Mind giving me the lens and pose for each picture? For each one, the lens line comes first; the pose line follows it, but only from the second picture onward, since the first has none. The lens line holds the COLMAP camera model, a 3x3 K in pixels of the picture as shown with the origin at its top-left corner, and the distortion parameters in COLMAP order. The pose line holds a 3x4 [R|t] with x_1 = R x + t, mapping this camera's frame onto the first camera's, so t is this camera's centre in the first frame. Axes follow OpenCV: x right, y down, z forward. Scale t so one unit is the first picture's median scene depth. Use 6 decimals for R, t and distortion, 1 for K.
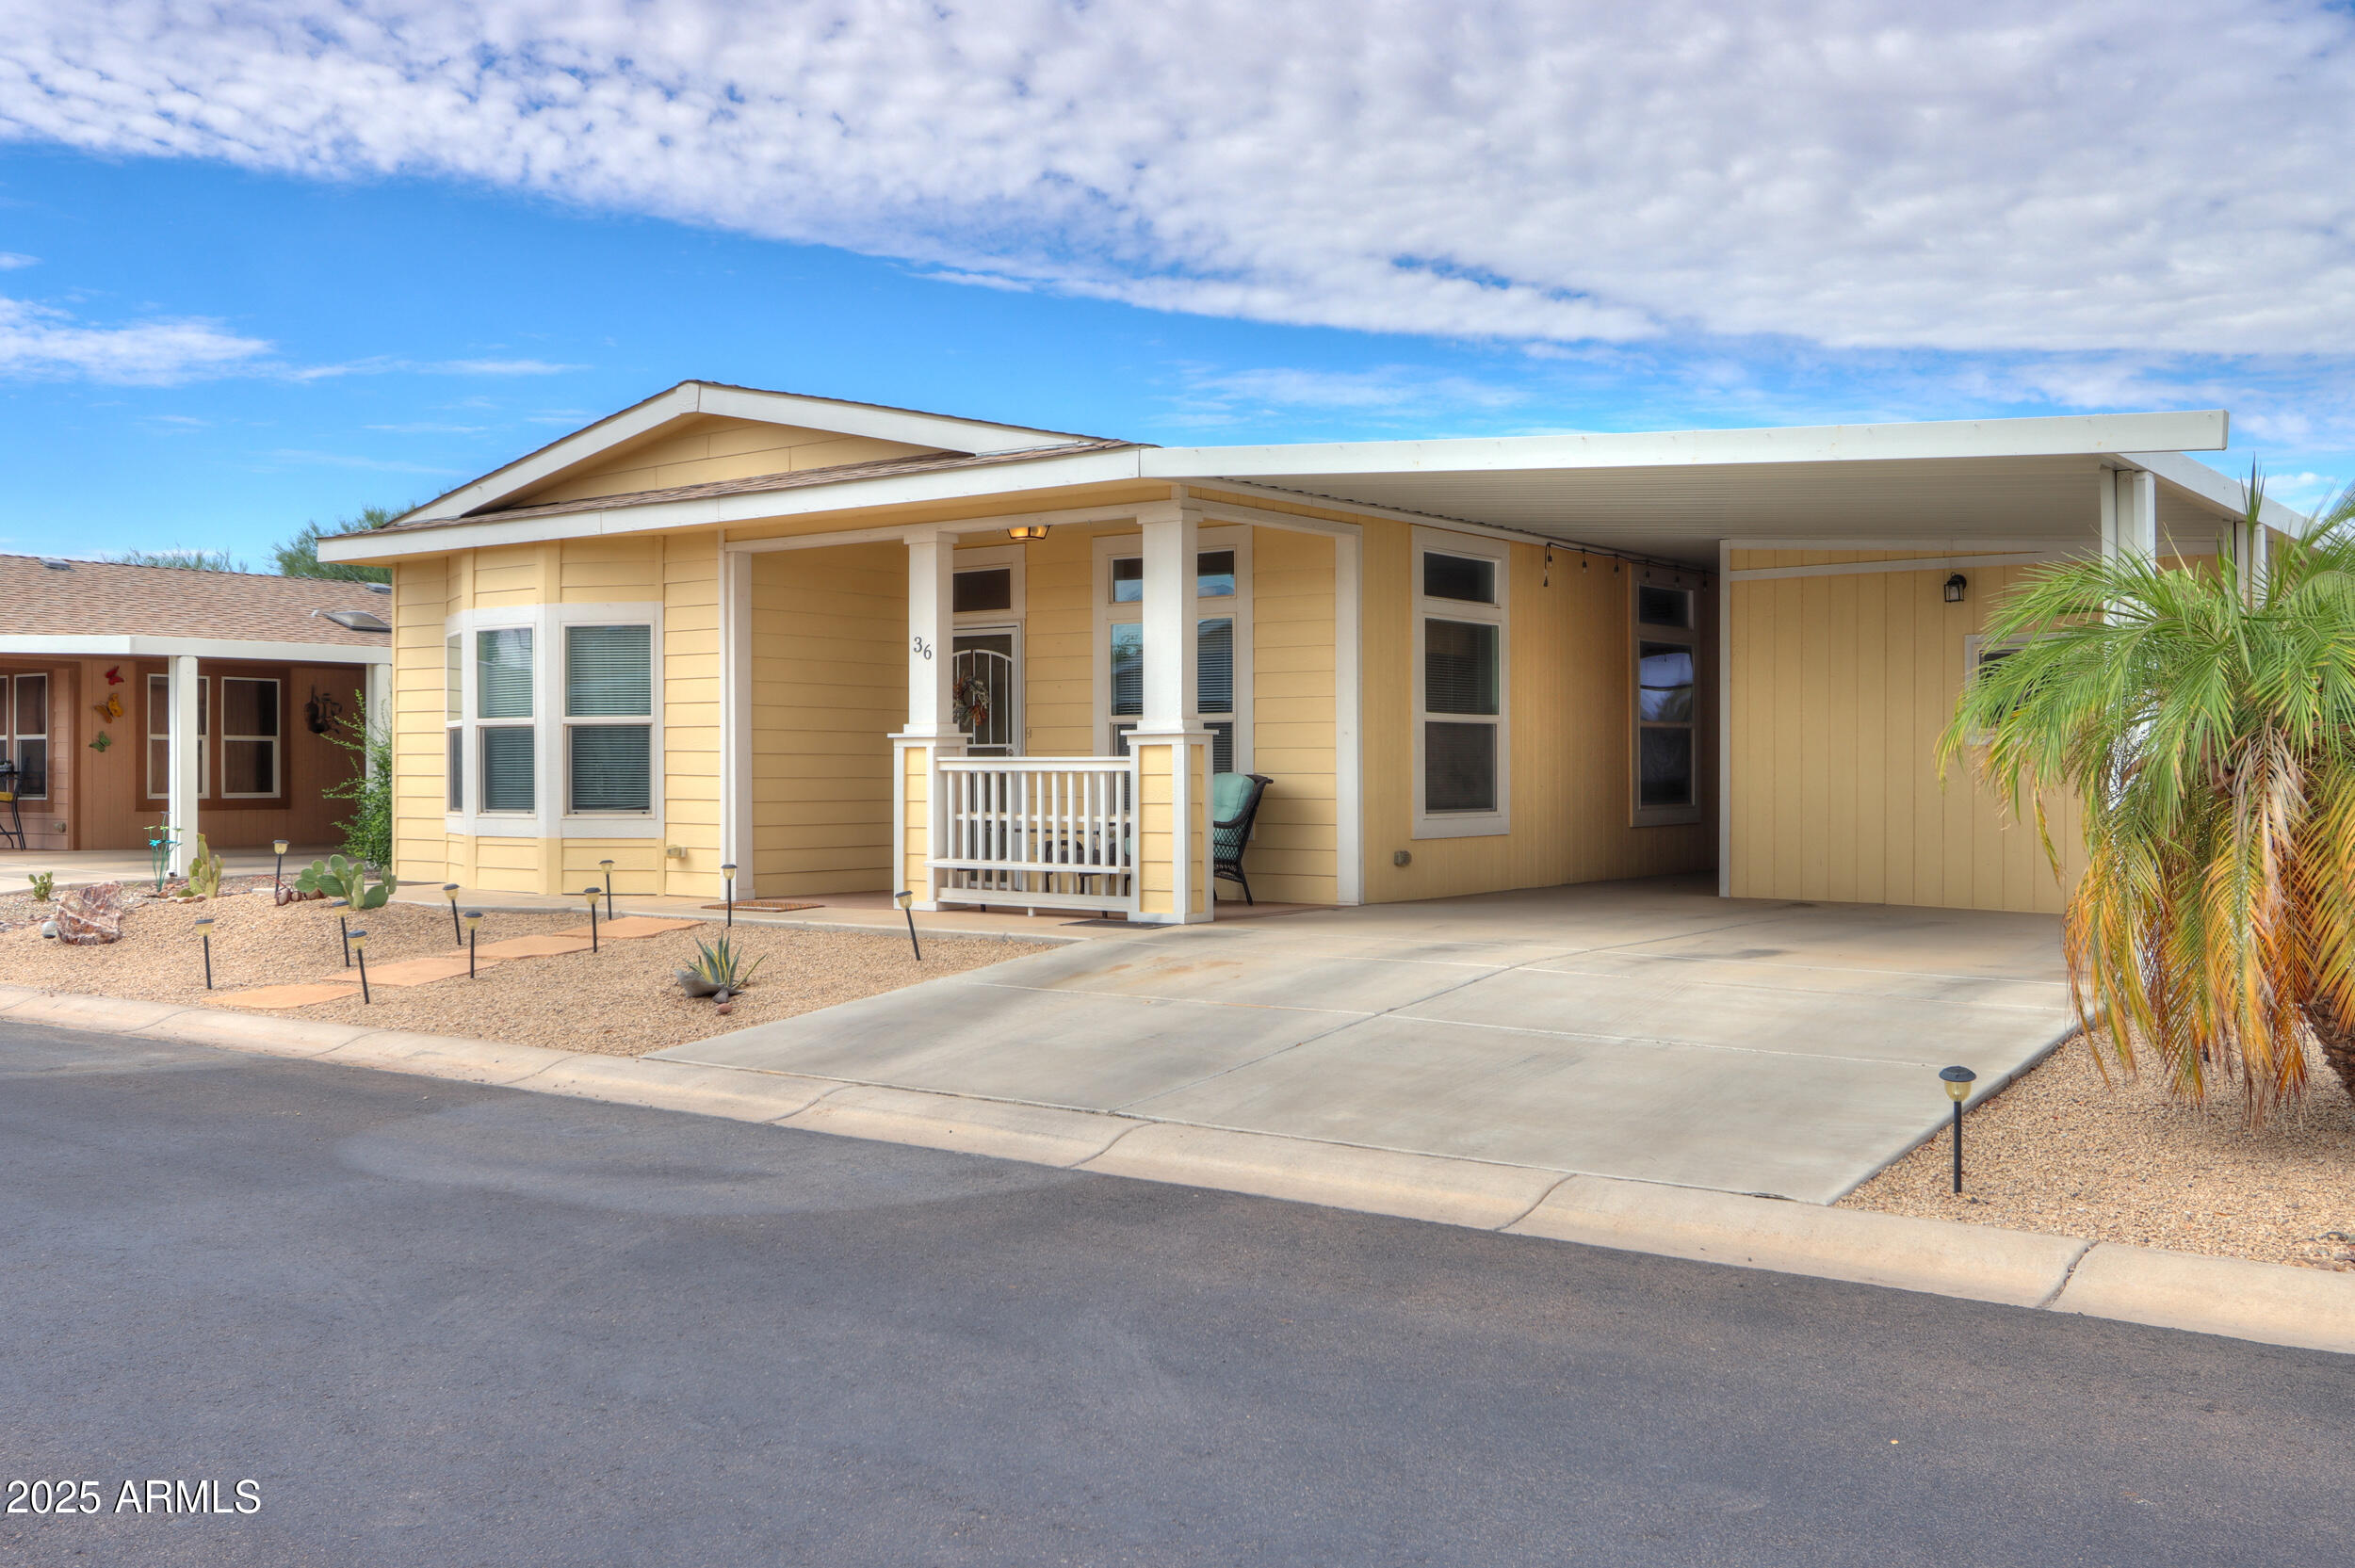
lens RADIAL K [[2145.5, 0, 1180.9], [0, 2145.5, 776.7], [0, 0, 1]] dist [0.007209, 0.016189]
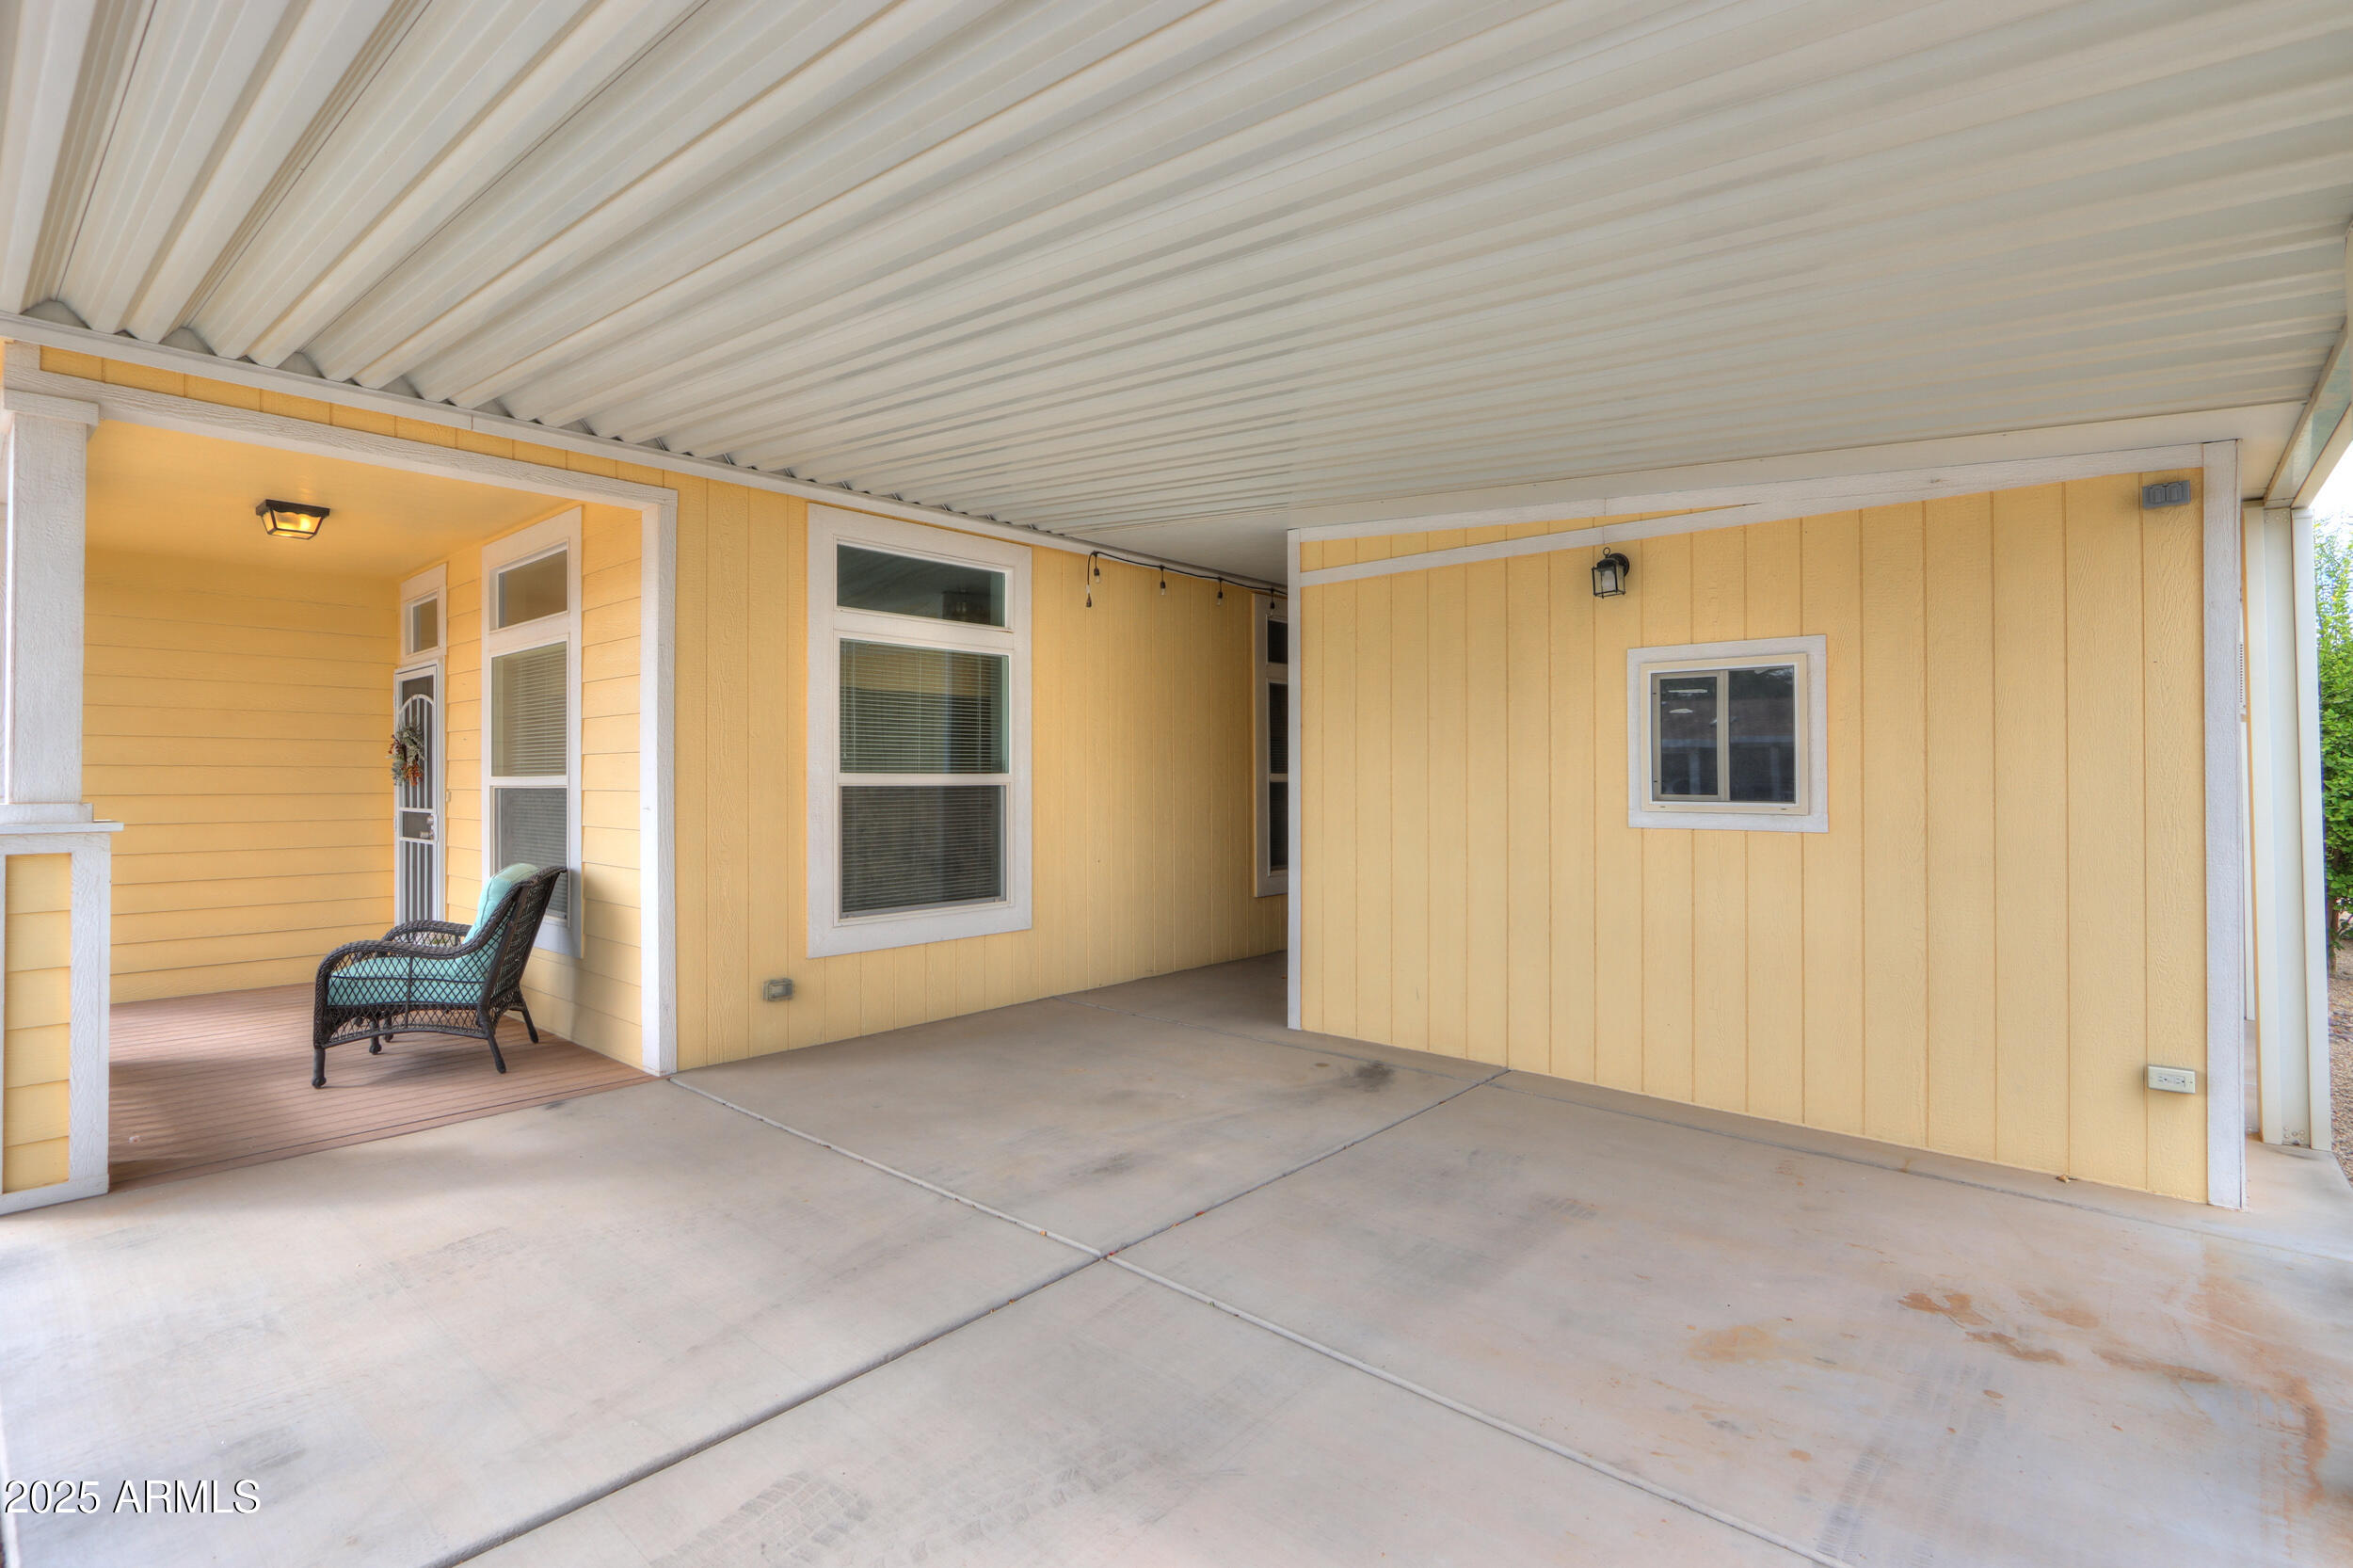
lens RADIAL K [[1119.5, 0, 1176.7], [0, 1119.5, 772.5], [0, 0, 1]] dist [-0.001659, -0.000214]
pose [[0.997002, -0.001652, -0.077360, 0.250632], [0.000896, 0.999951, -0.009810, -0.026436], [0.077373, 0.009711, 0.996955, 0.643677]]
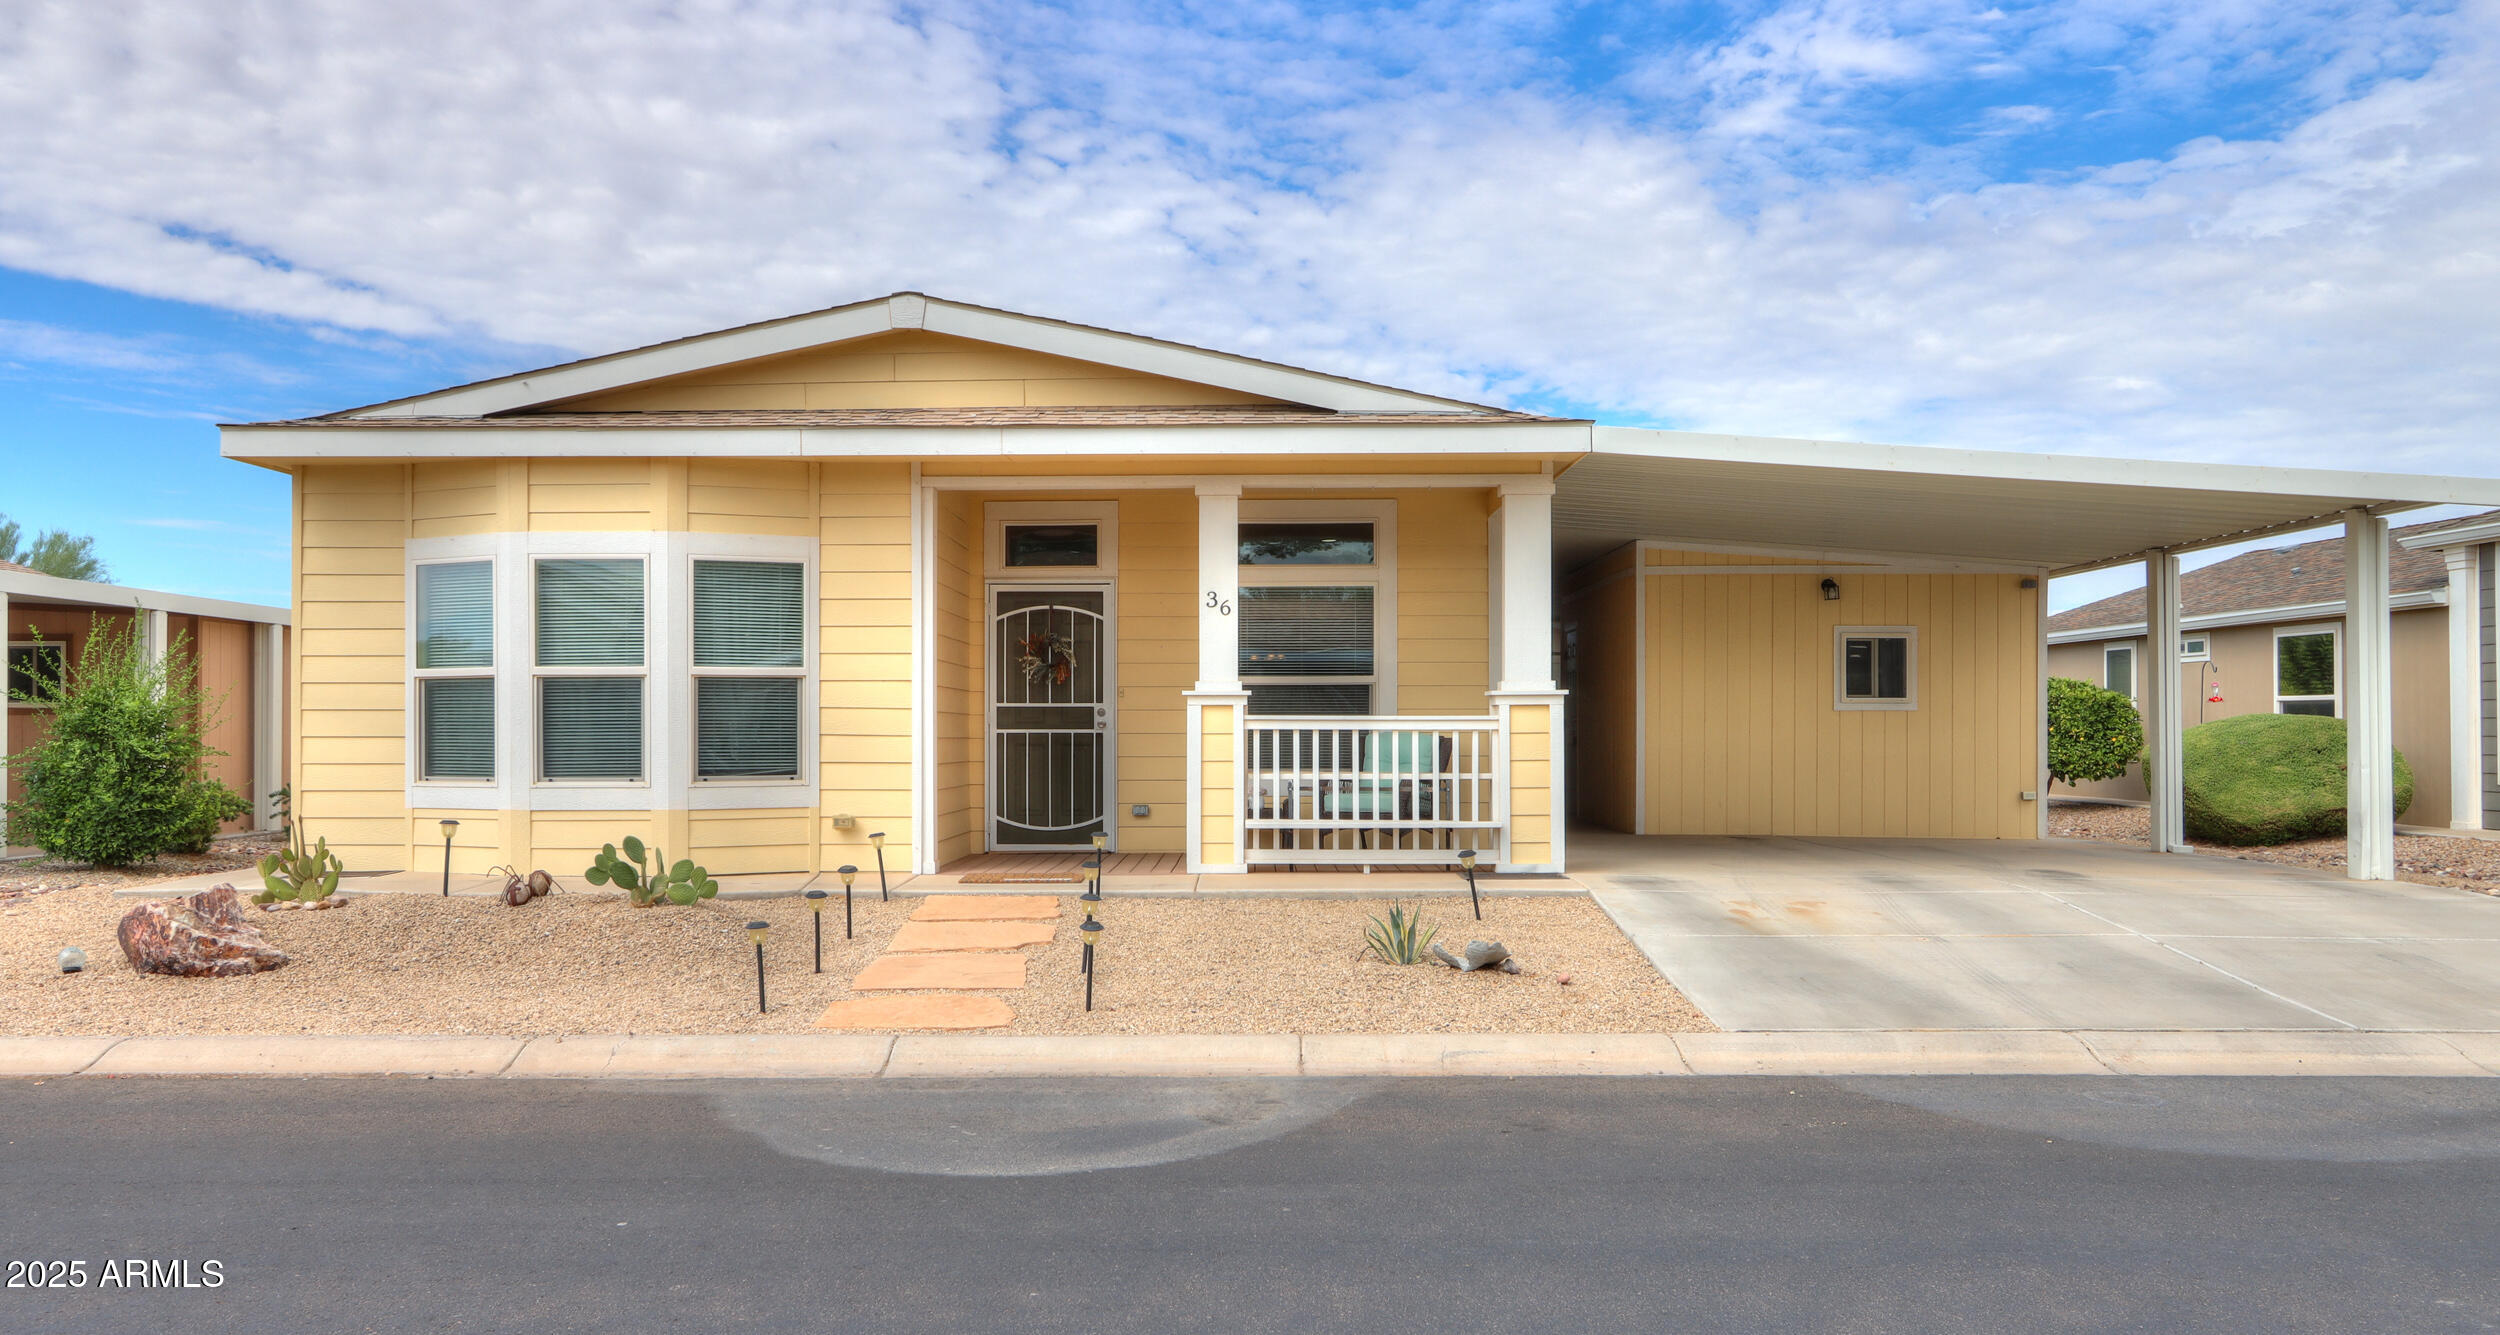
lens RADIAL K [[1870.4, 0, 1251.8], [0, 1870.4, 725.4], [0, 0, 1]] dist [0.000426, 0.001950]
pose [[0.807731, 0.002084, 0.589547, -0.562921], [0.003585, 0.999958, -0.008447, 0.002391], [-0.589540, 0.008936, 0.807690, 0.285058]]
